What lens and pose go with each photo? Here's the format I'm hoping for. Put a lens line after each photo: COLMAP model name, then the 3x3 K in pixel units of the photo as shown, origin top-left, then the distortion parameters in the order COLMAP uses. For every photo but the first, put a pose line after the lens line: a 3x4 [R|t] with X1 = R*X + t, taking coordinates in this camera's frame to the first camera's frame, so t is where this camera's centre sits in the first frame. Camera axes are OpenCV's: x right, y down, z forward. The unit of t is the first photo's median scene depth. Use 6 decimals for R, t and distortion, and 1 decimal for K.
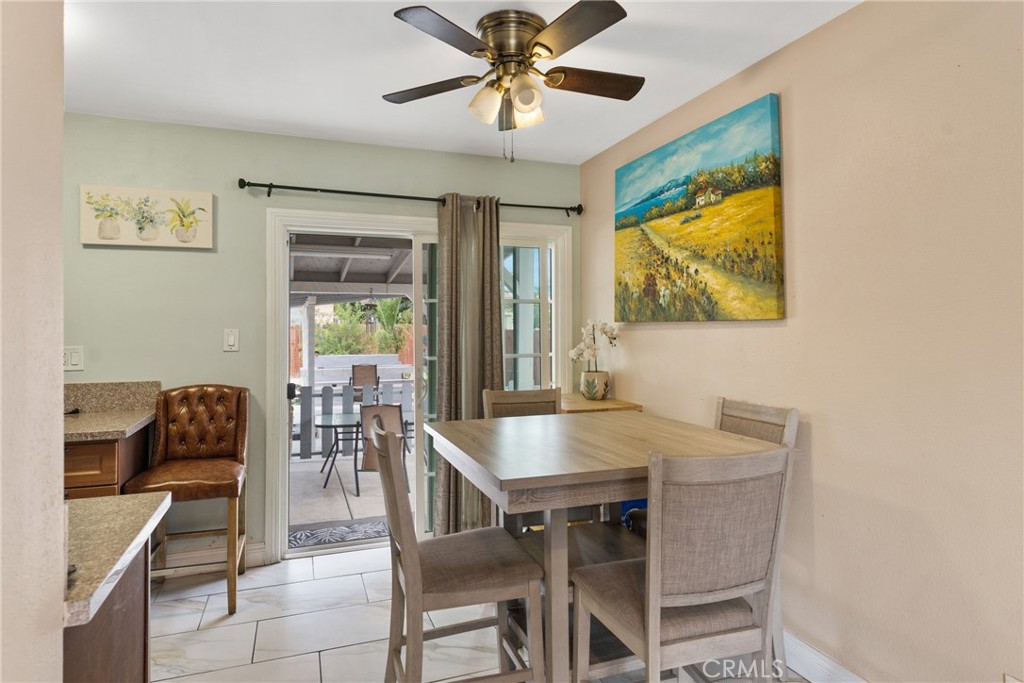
lens RADIAL K [[580.3, 0, 510.5], [0, 580.3, 322.8], [0, 0, 1]] dist [-0.000685, -0.000044]
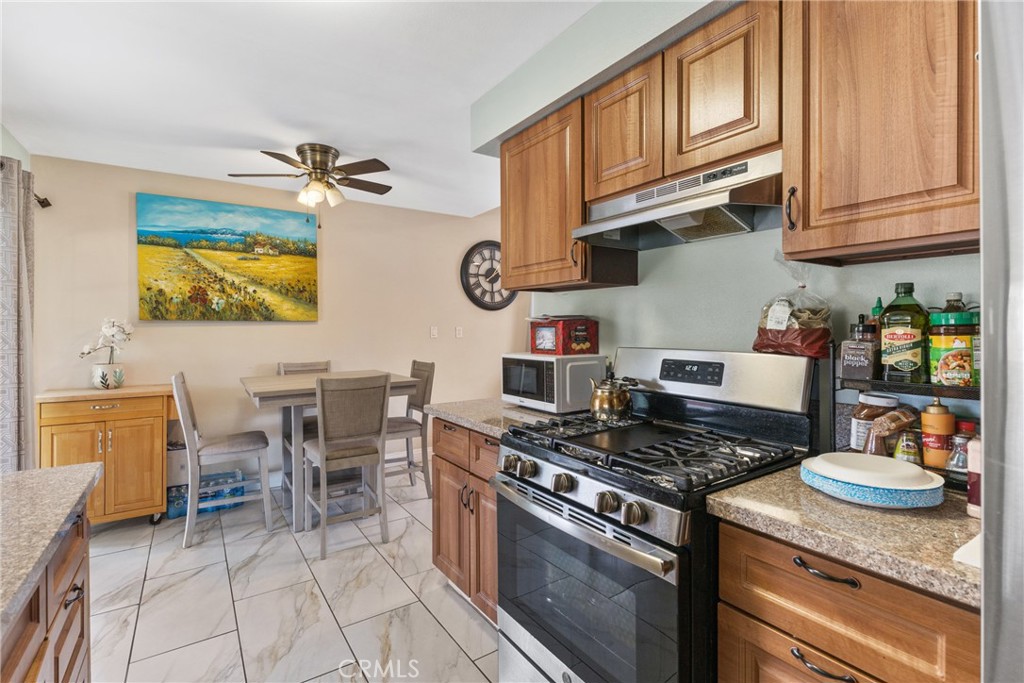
lens RADIAL K [[472.5, 0, 511.7], [0, 472.5, 328.6], [0, 0, 1]] dist [0.000233, 0.000013]
pose [[-0.241543, -0.001521, 0.970389, -1.139535], [-0.005662, 0.999984, 0.000158, 0.014594], [-0.970374, -0.005457, -0.241548, 0.582507]]
